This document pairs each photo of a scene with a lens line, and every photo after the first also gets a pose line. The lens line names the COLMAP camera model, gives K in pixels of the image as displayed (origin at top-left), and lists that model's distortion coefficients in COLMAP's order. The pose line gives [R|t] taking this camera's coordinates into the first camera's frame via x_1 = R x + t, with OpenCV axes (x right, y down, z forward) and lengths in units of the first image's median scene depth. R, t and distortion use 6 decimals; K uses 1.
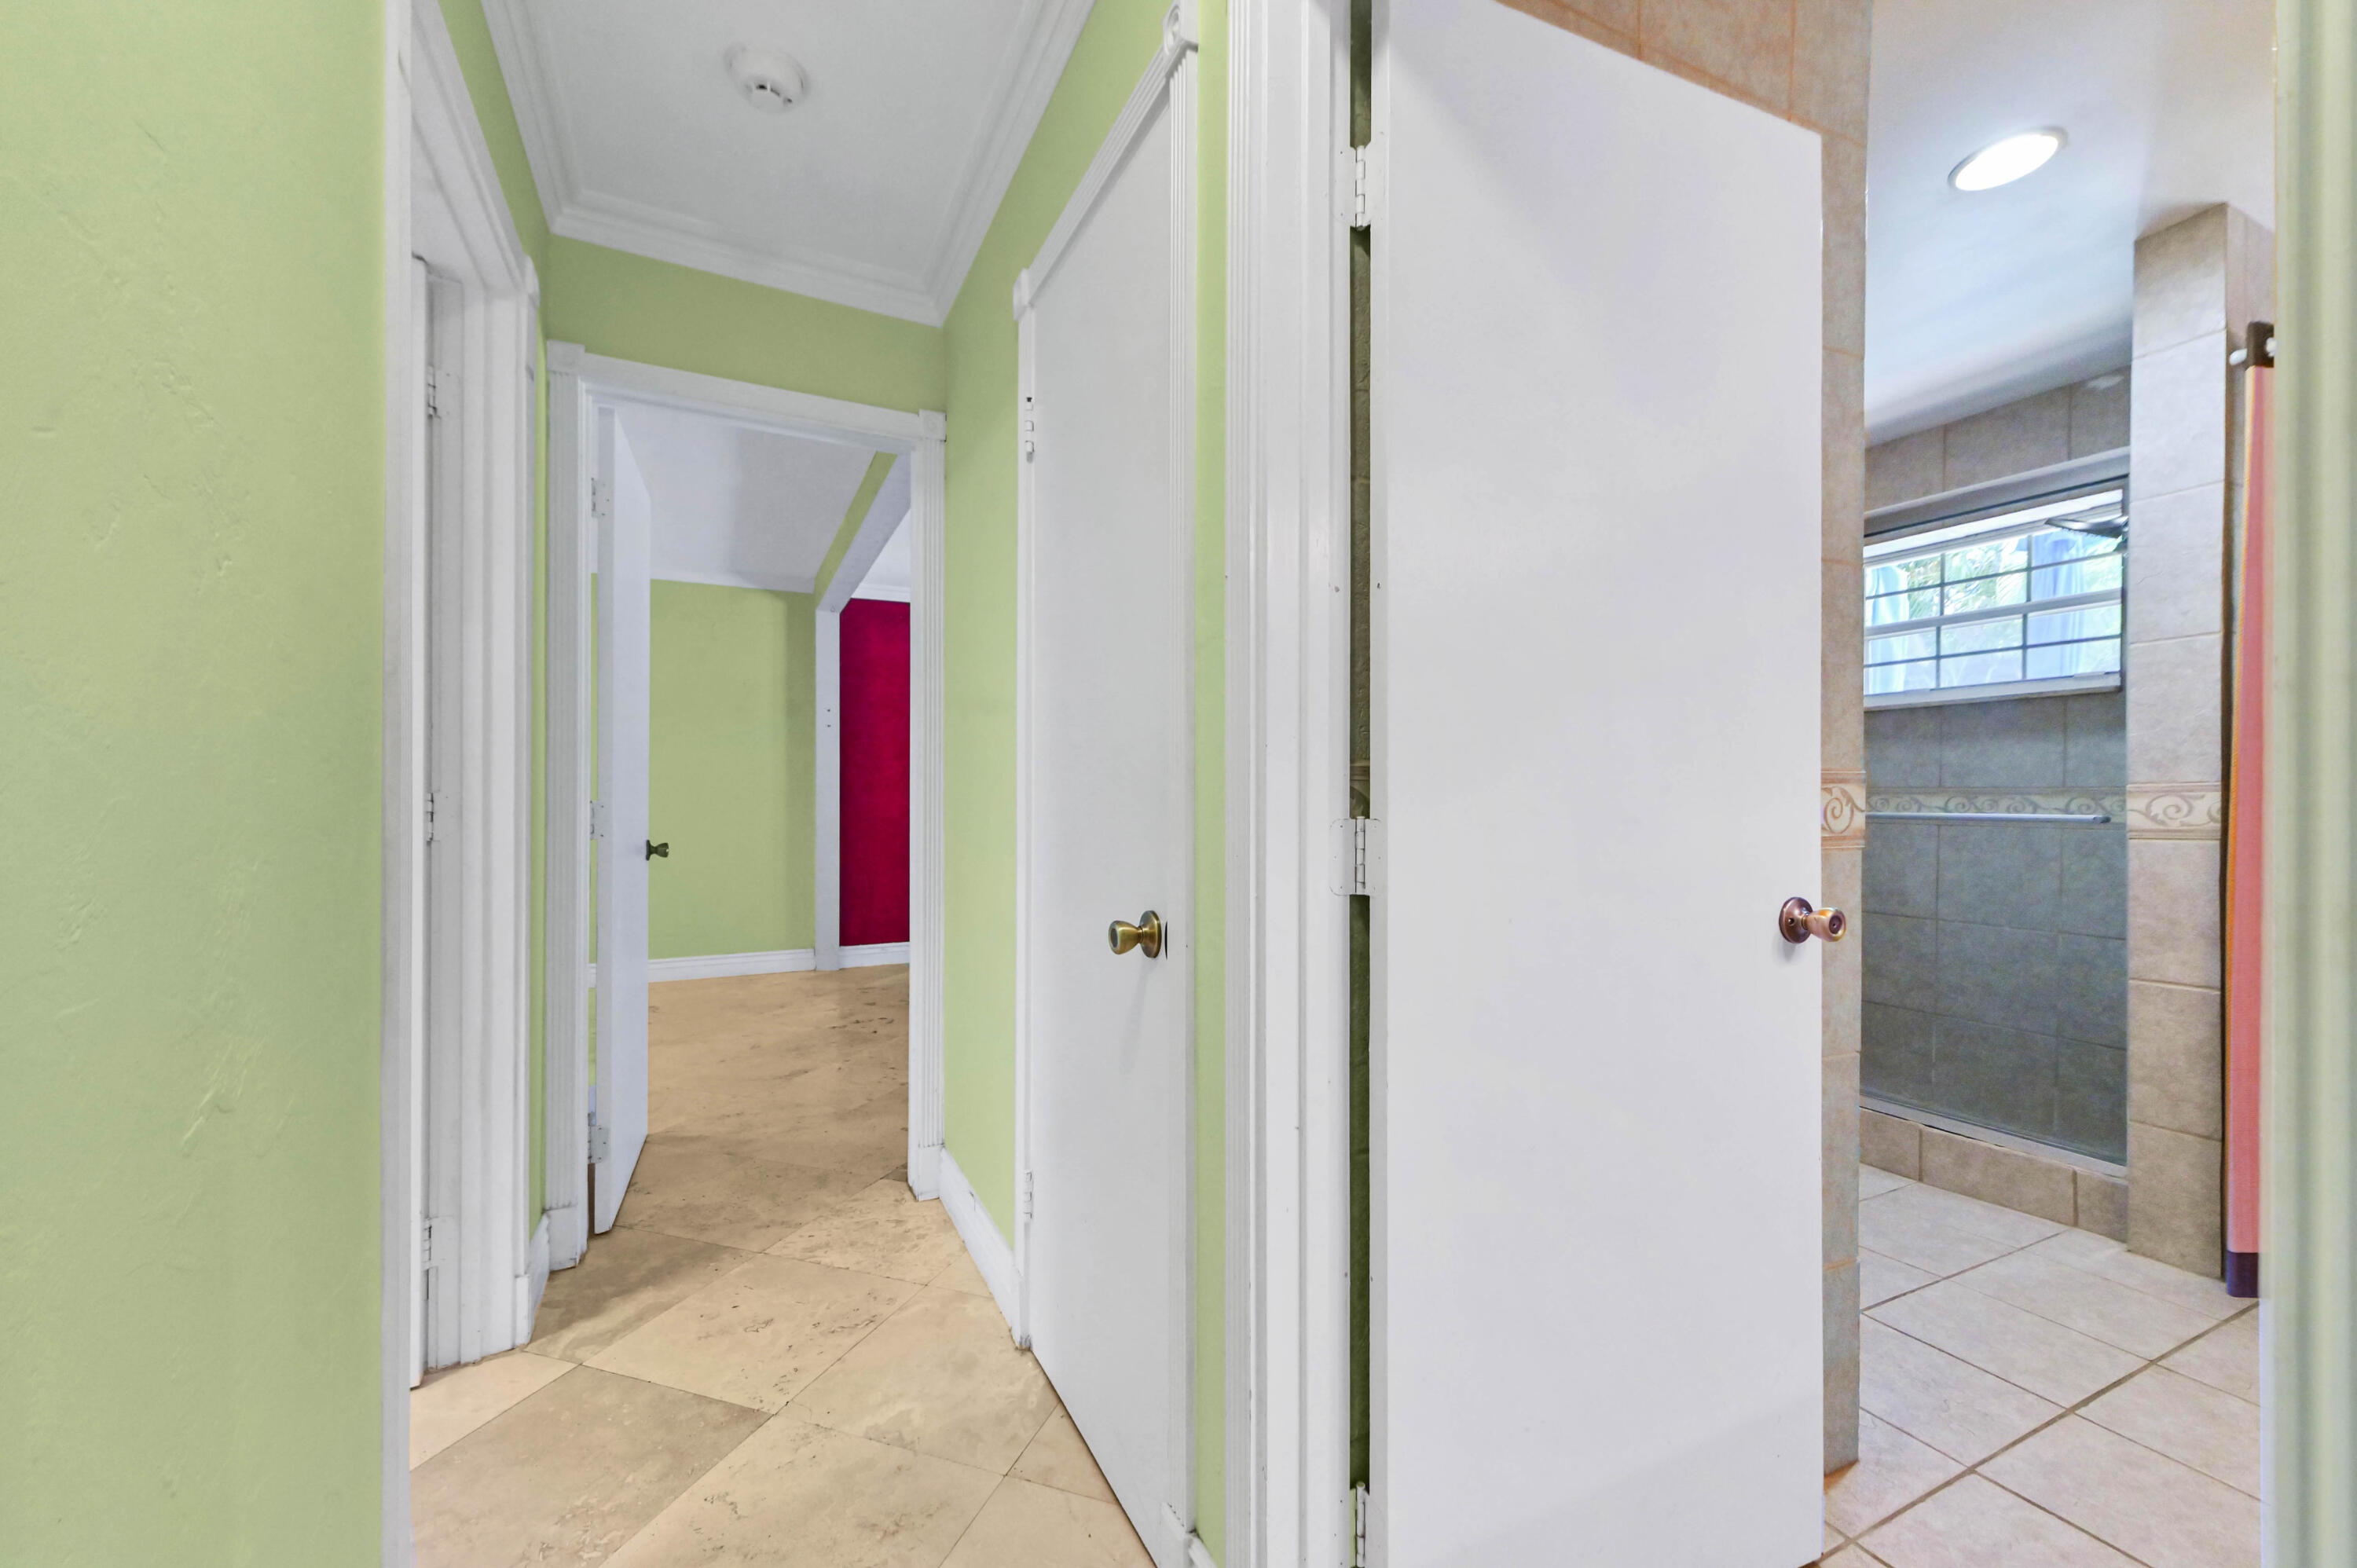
lens RADIAL K [[937.6, 0, 1195.0], [0, 937.6, 799.7], [0, 0, 1]] dist [0.011523, -0.001057]
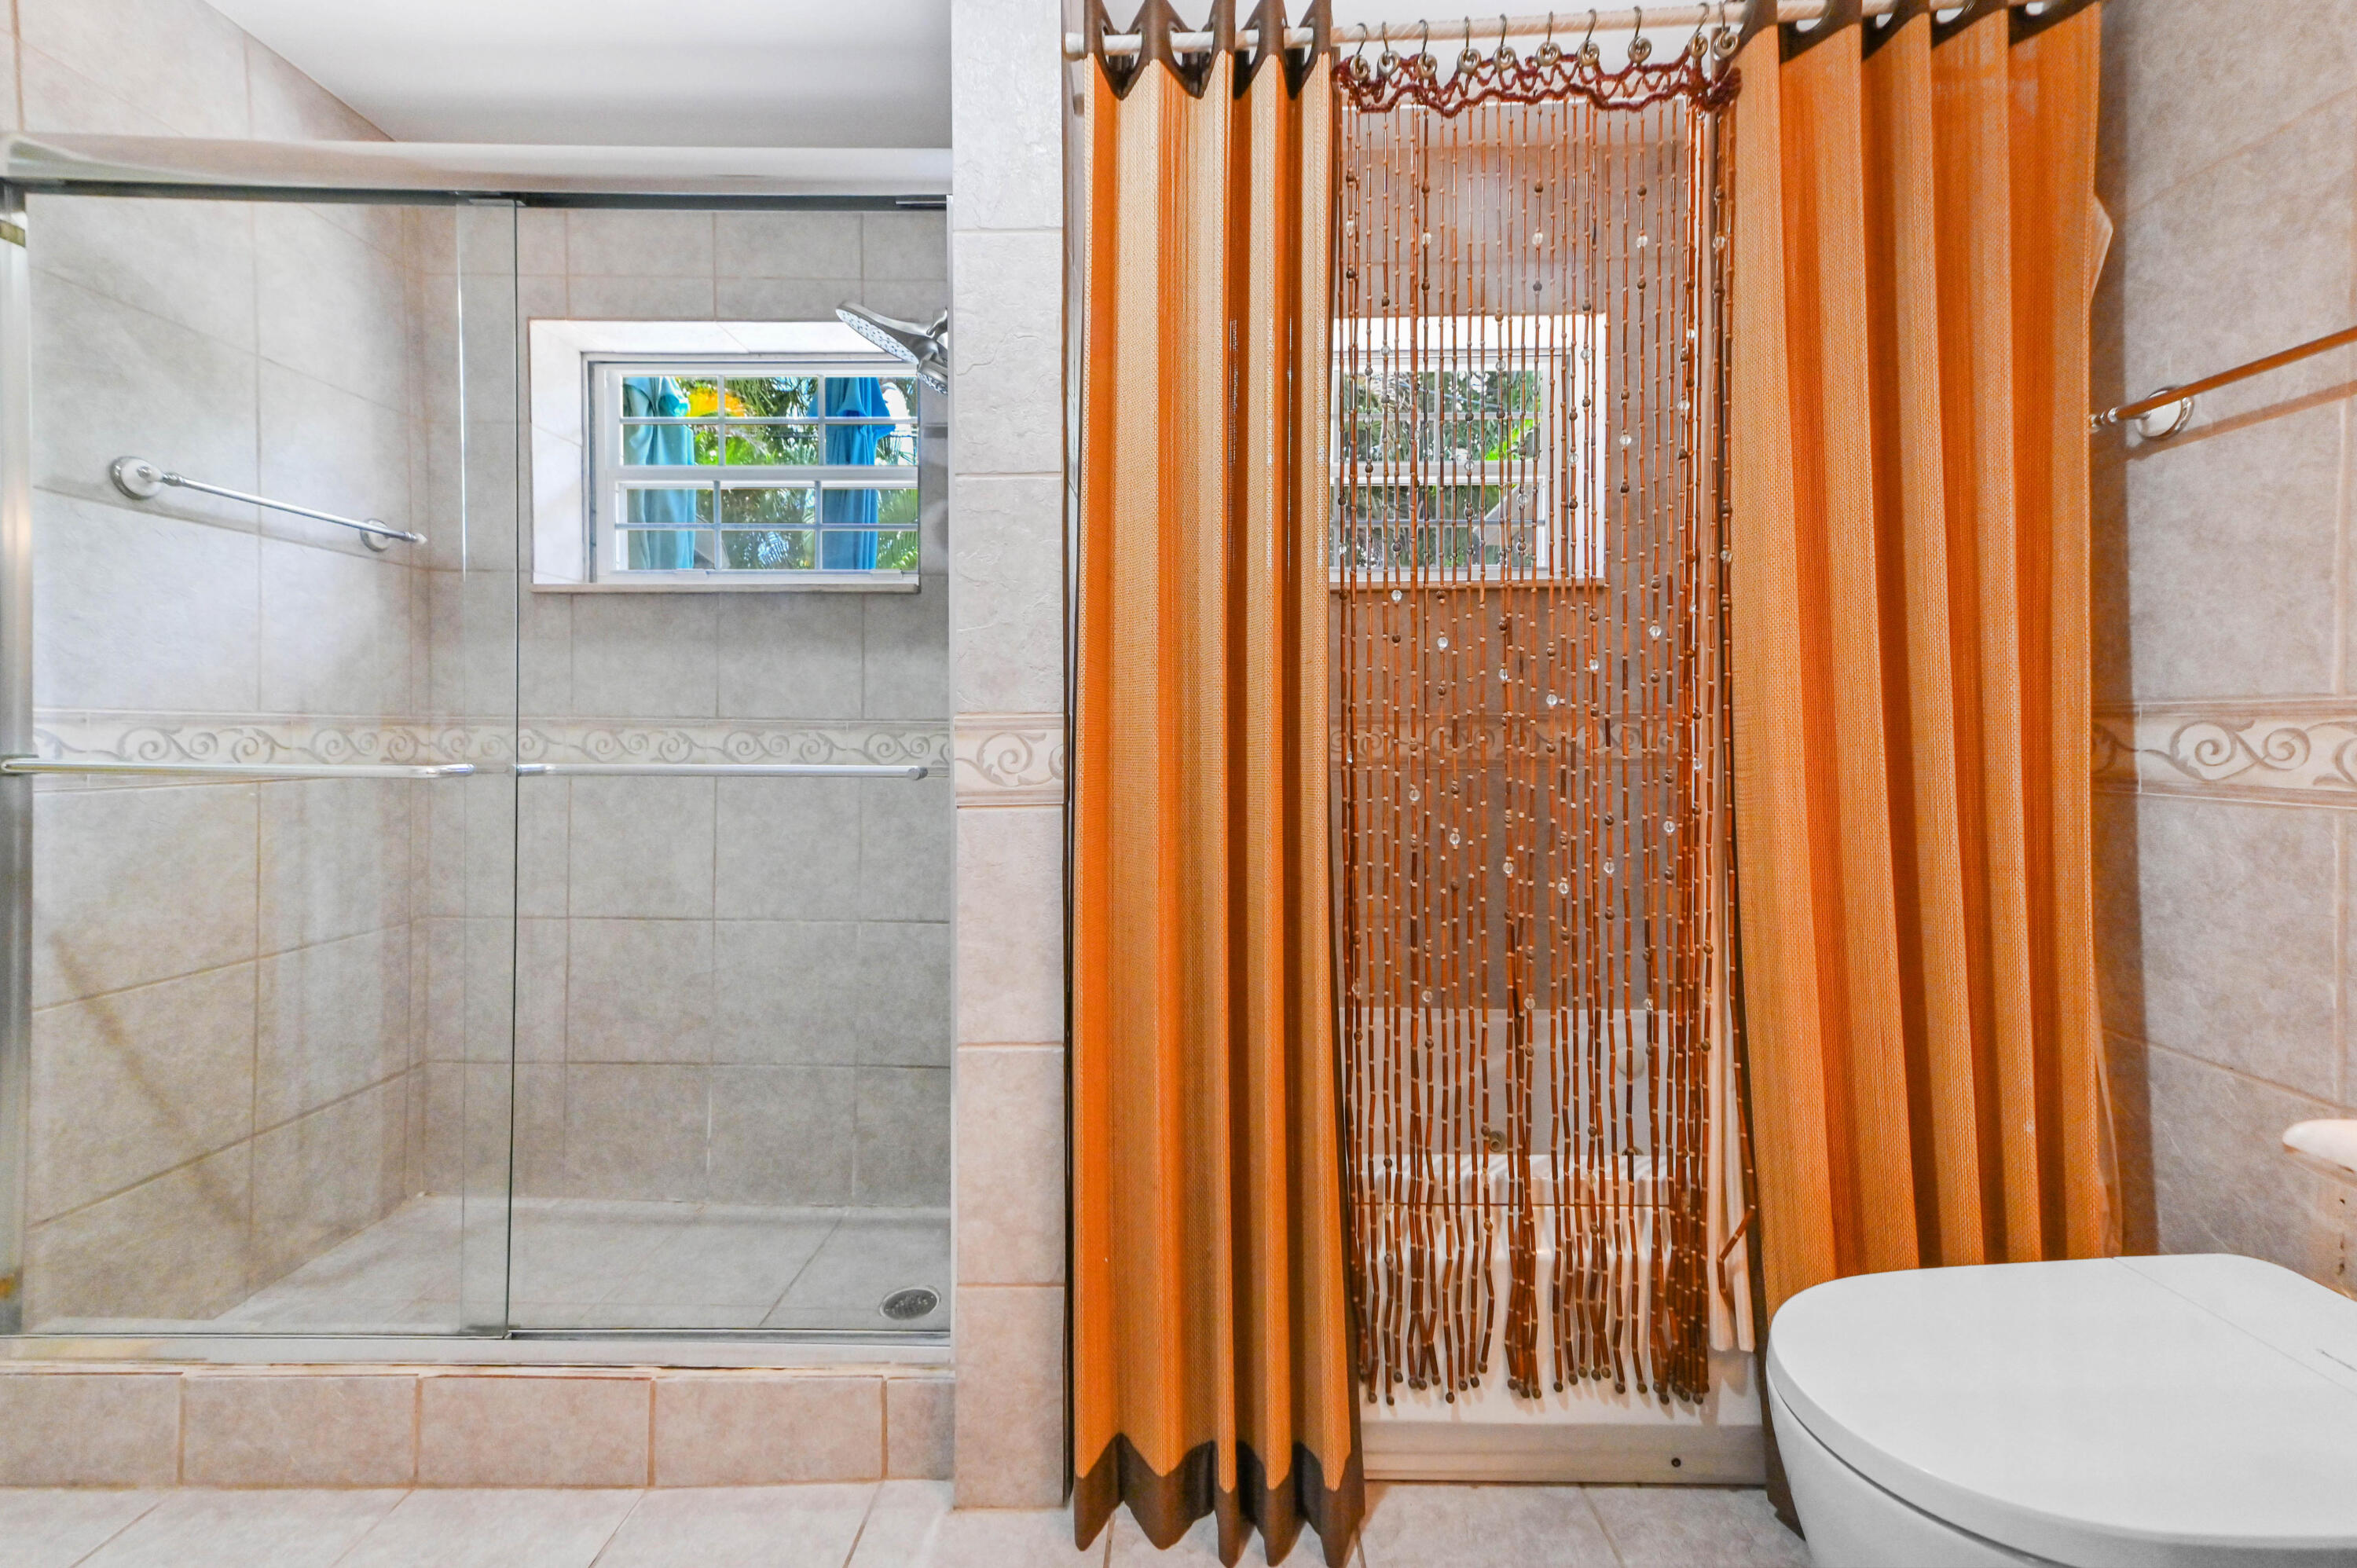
lens RADIAL K [[937.6, 0, 1202.2], [0, 937.6, 745.4], [0, 0, 1]] dist [0.011523, -0.001057]
pose [[0.453641, -0.014402, 0.891068, 0.520078], [0.000429, 0.999873, 0.015943, -0.006217], [-0.891184, -0.006850, 0.453590, 0.580980]]
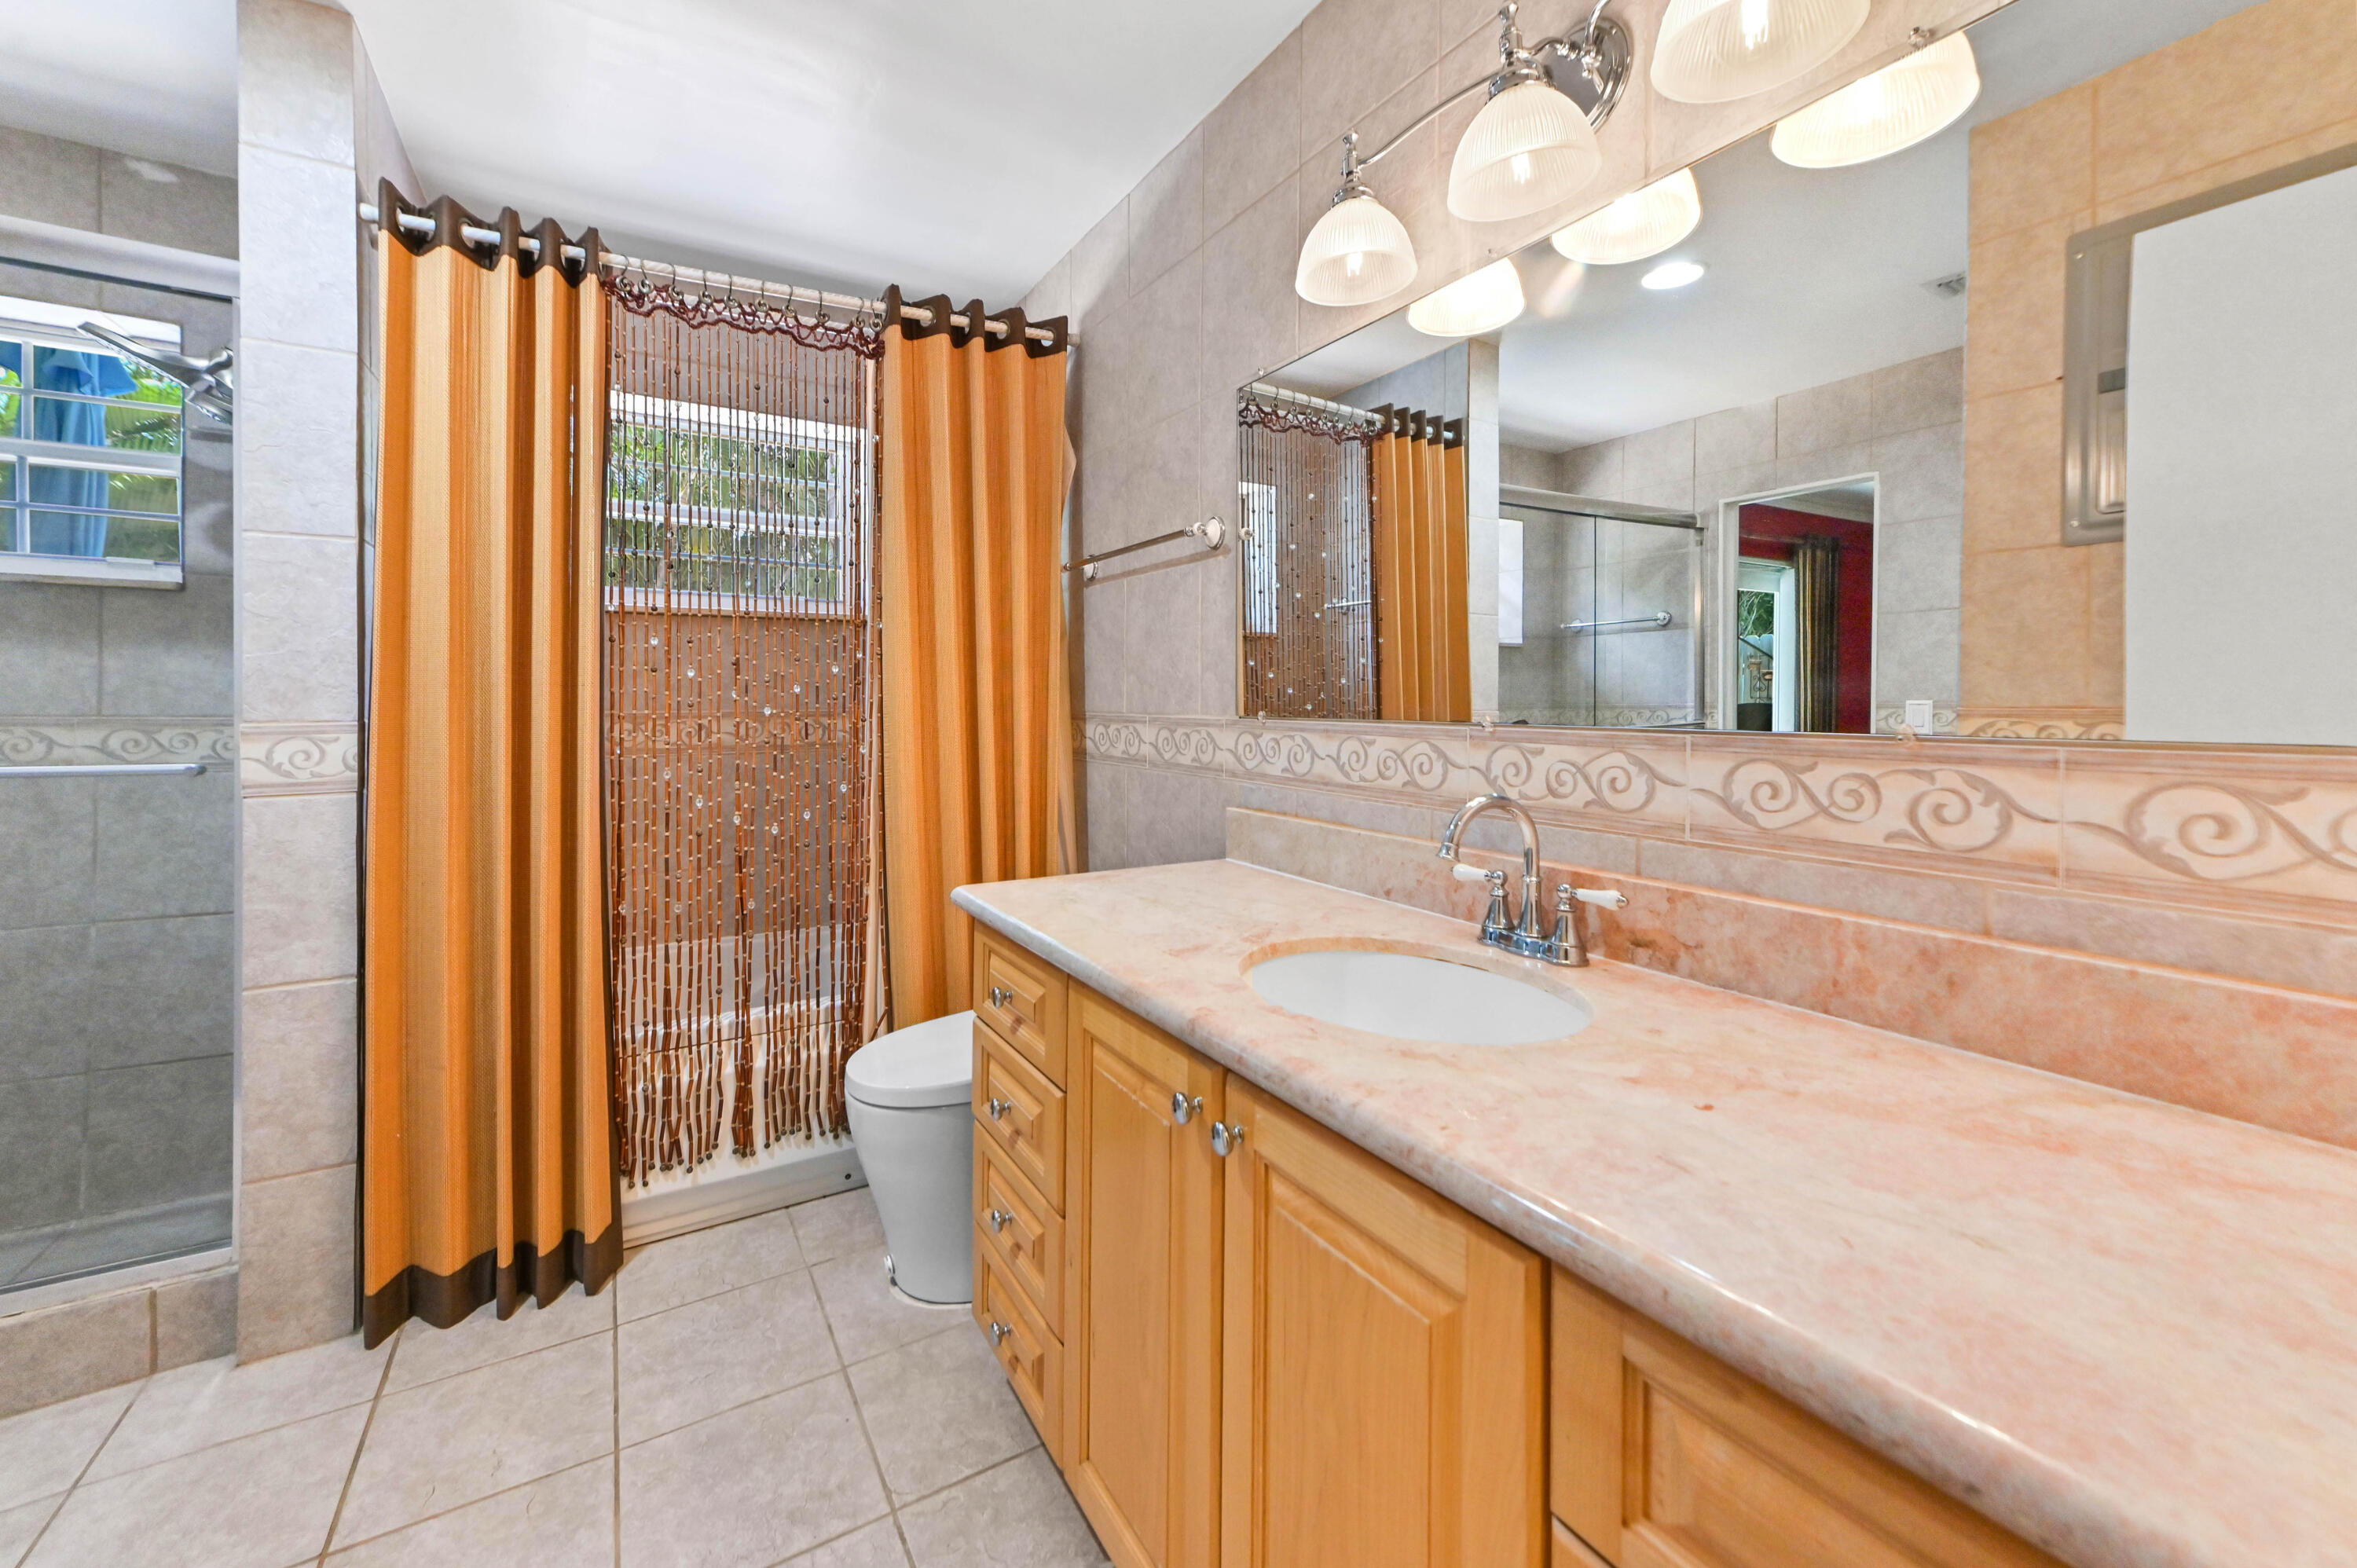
lens RADIAL K [[937.6, 0, 1181.3], [0, 937.6, 708.0], [0, 0, 1]] dist [0.011523, -0.001057]
pose [[-0.071460, -0.003959, 0.997436, 0.199581], [-0.003419, 0.999987, 0.003724, -0.032221], [-0.997438, -0.003144, -0.071472, 0.320237]]
